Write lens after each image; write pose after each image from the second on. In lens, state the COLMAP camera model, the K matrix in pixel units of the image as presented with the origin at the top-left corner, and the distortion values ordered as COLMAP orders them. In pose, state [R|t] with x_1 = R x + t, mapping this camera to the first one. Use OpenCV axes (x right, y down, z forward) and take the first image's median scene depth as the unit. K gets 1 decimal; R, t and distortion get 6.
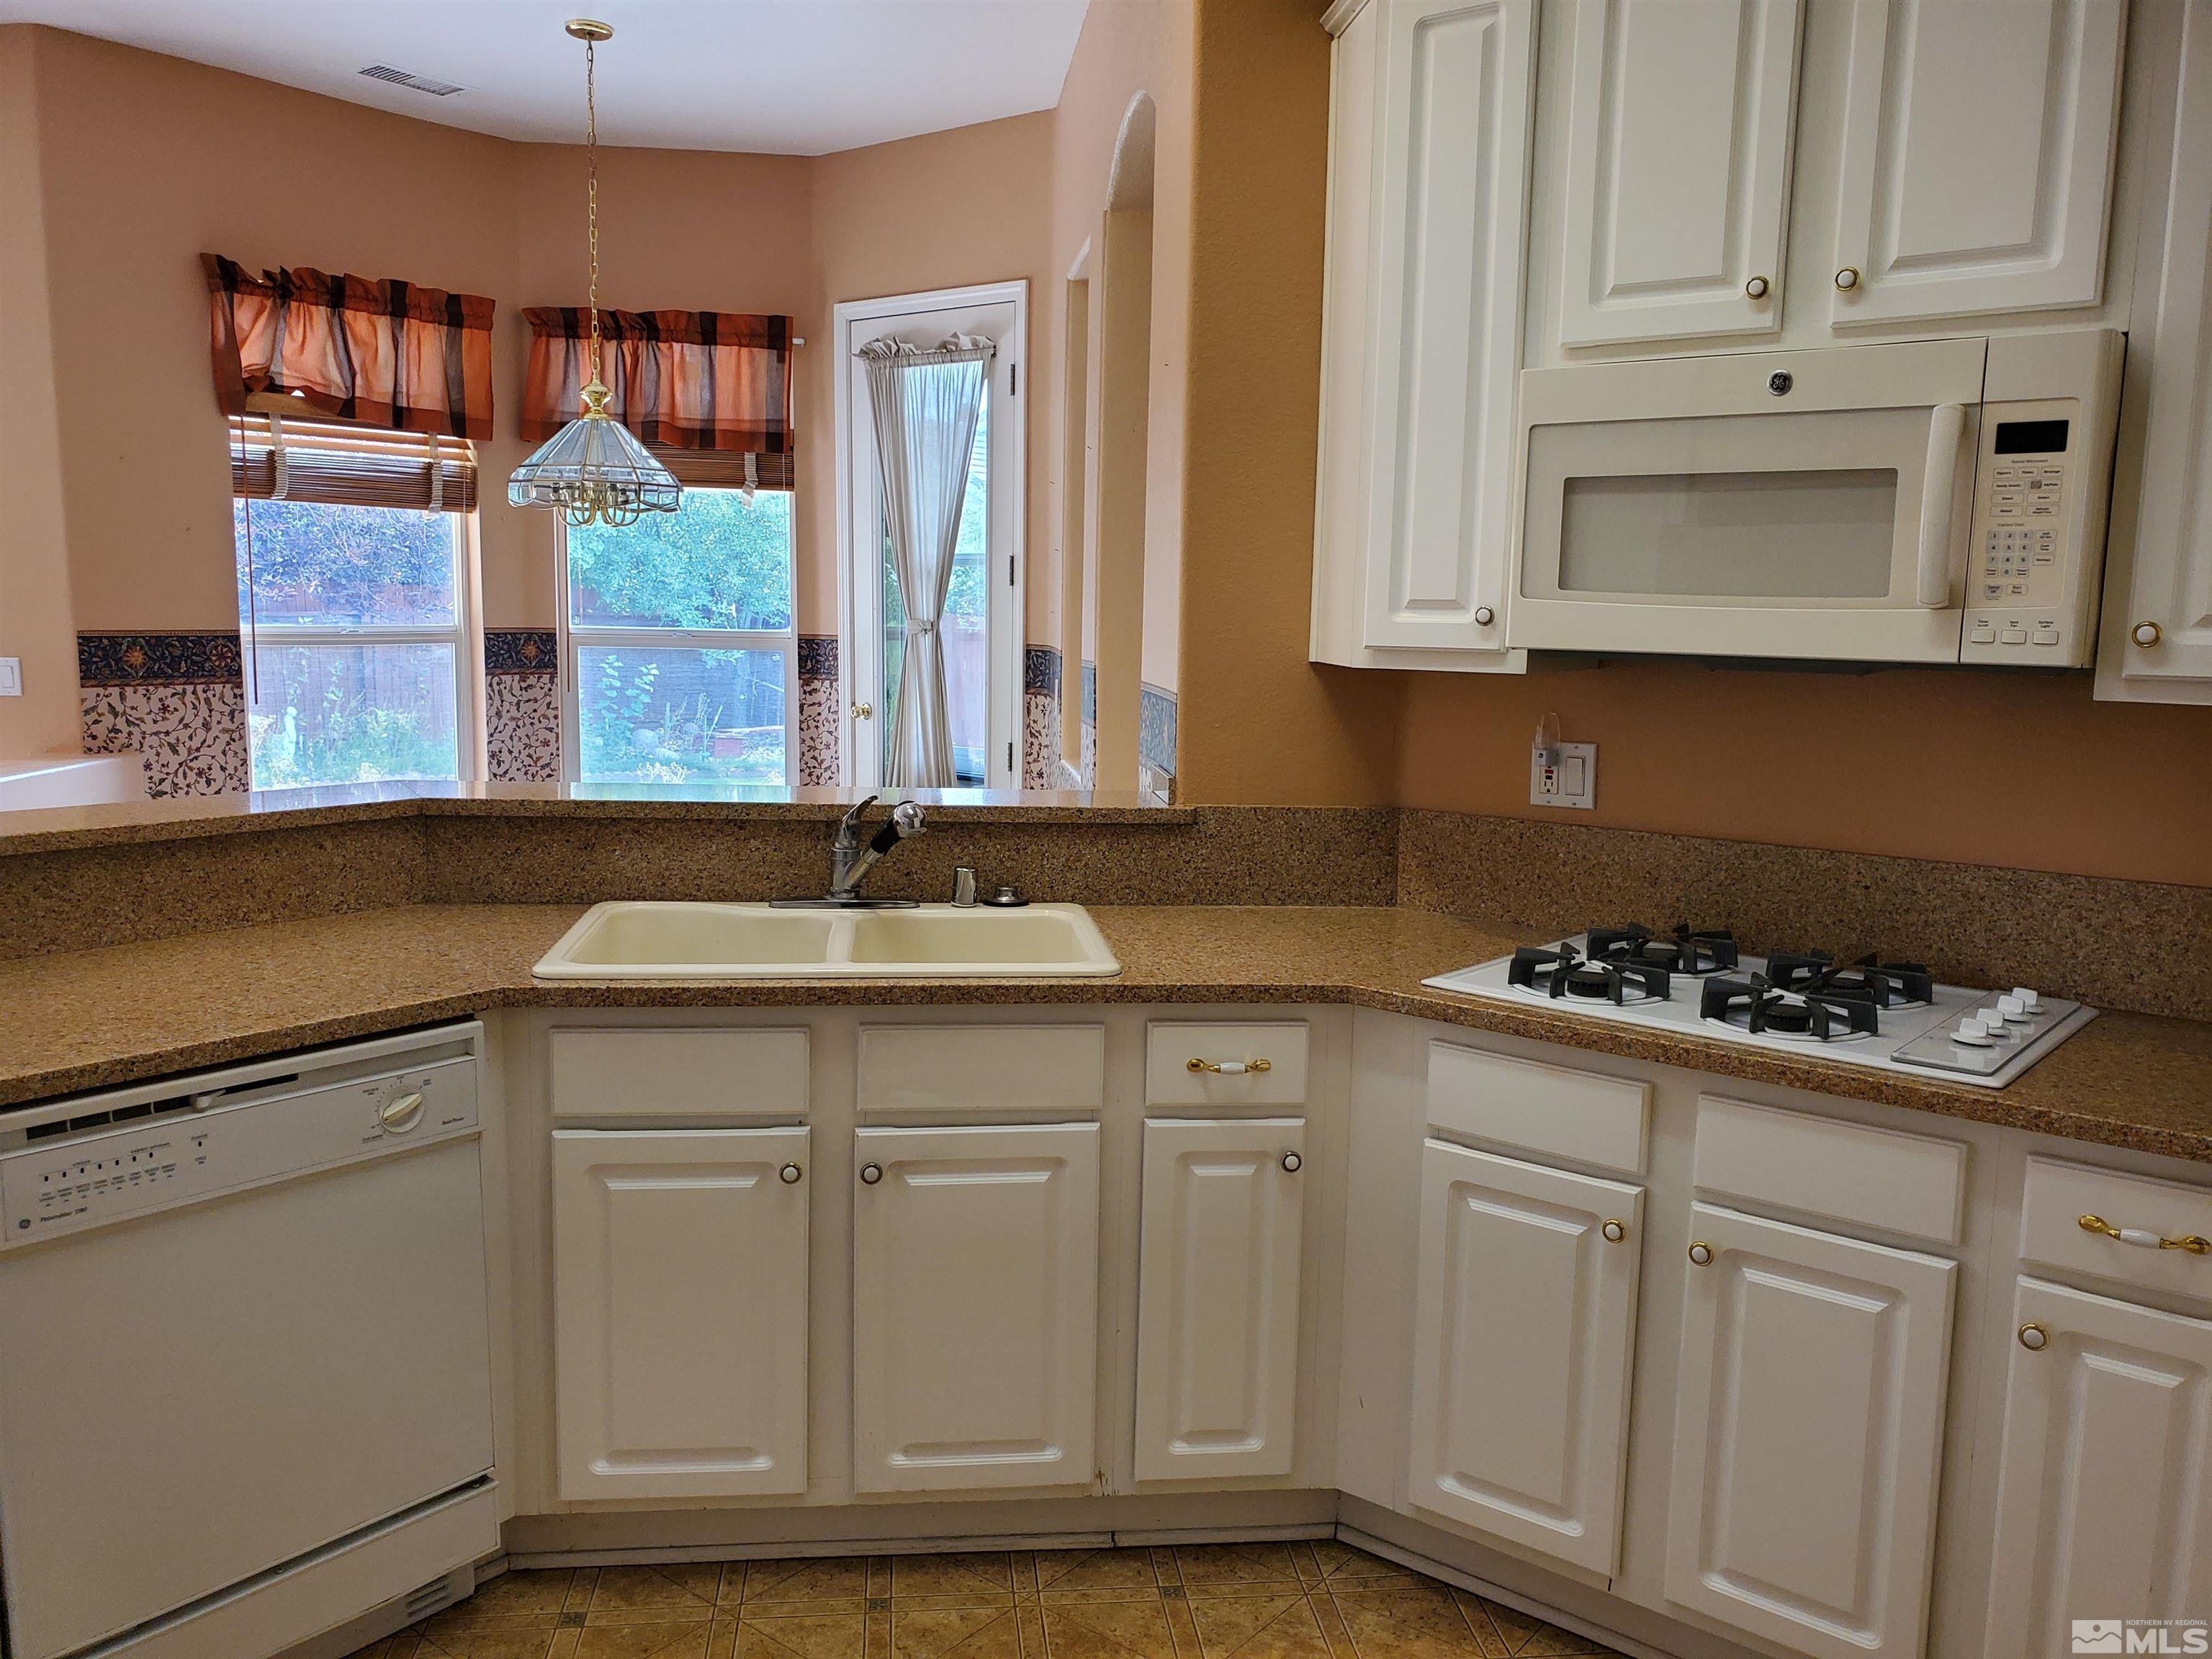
lens RADIAL K [[1692.6, 0, 1114.1], [0, 1692.6, 850.4], [0, 0, 1]] dist [-0.001888, 0.007806]
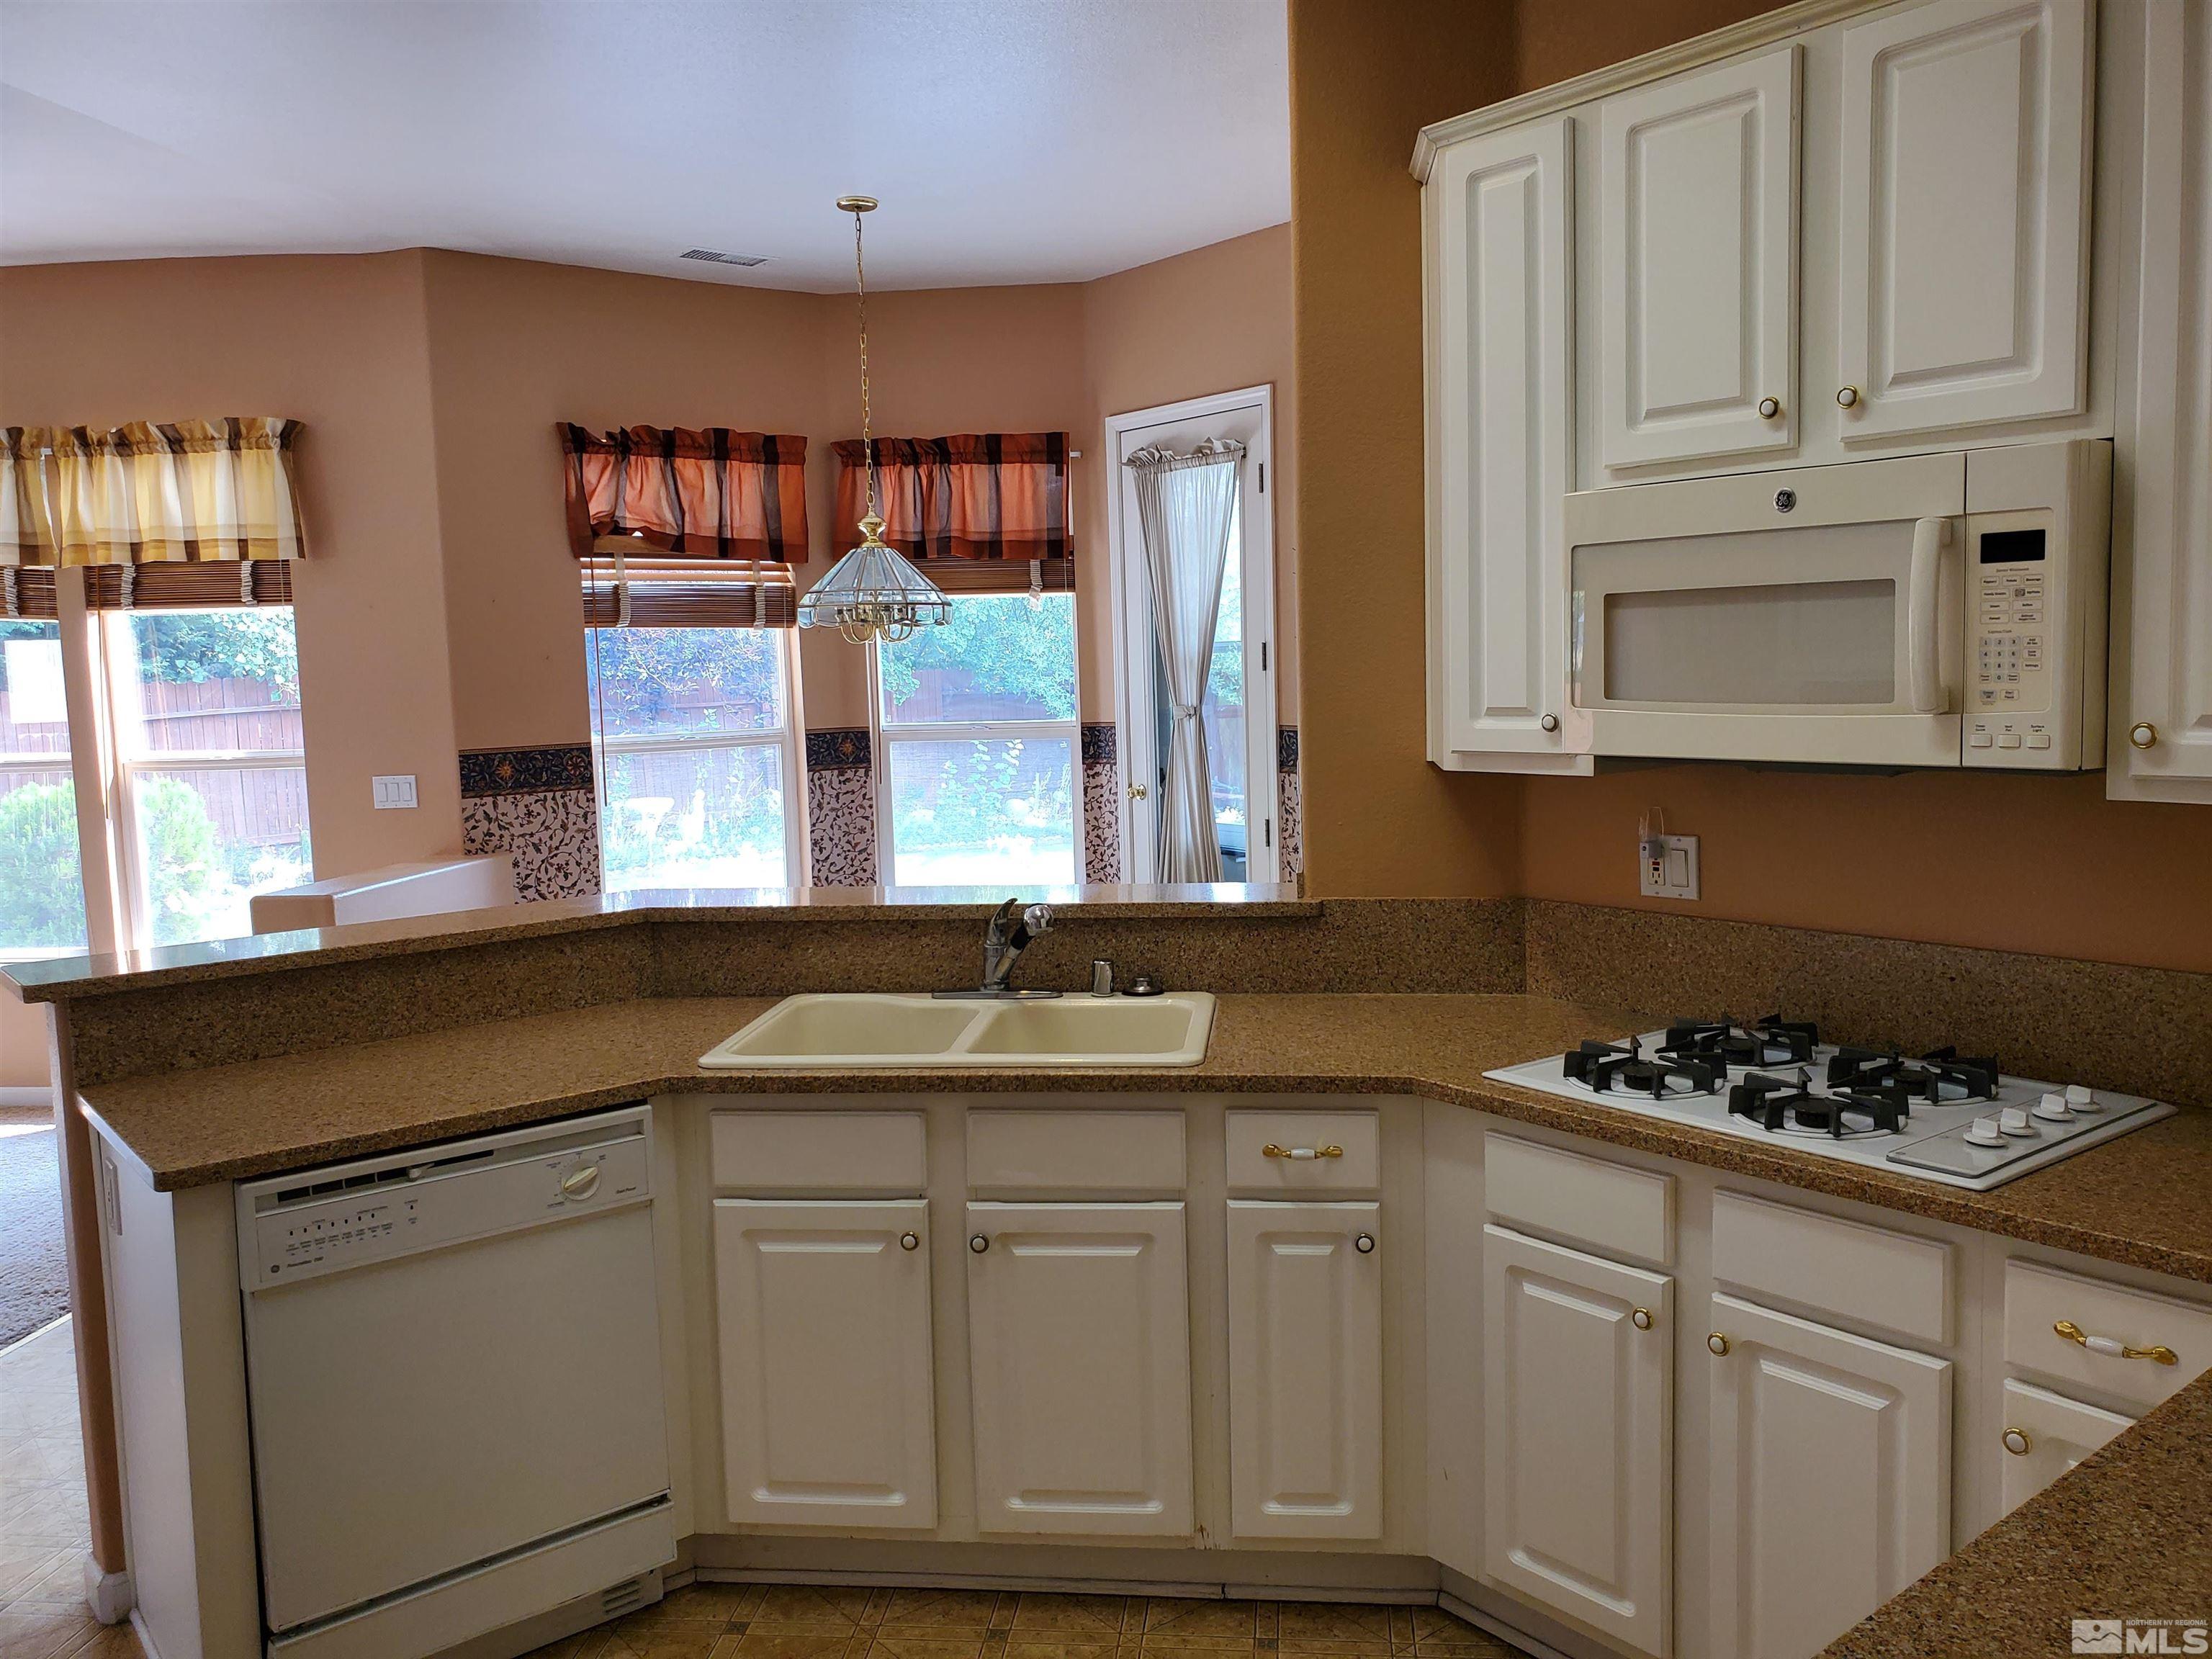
lens RADIAL K [[1705.4, 0, 1189.4], [0, 1705.4, 837.4], [0, 0, 1]] dist [-0.000961, -0.006545]
pose [[0.978350, -0.022709, -0.205709, 0.203188], [0.015356, 0.999187, -0.037269, -0.029693], [0.206388, 0.033303, 0.977903, -0.075367]]
